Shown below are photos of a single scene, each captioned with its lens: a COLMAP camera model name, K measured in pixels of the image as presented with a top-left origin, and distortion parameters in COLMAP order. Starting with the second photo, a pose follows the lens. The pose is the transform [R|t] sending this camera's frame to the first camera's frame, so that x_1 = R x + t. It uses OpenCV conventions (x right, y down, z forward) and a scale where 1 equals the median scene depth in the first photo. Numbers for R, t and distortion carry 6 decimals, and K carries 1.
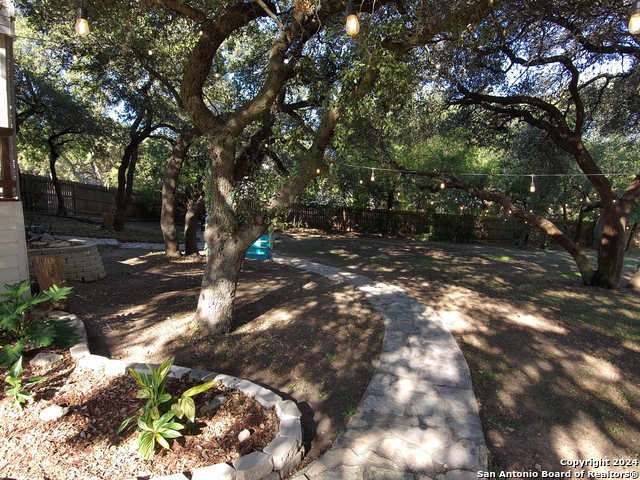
lens RADIAL K [[379.6, 0, 317.9], [0, 379.6, 237.9], [0, 0, 1]] dist [0.063102, -0.083043]
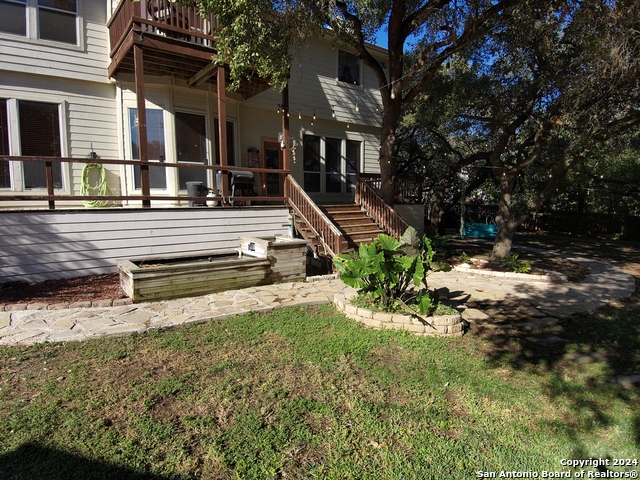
lens RADIAL K [[379.6, 0, 318.9], [0, 379.6, 243.3], [0, 0, 1]] dist [0.063102, -0.083043]
pose [[0.924762, 0.035417, -0.378894, -0.404989], [-0.033881, 0.999368, 0.010721, 0.151221], [0.379034, 0.002923, 0.925378, -1.509182]]
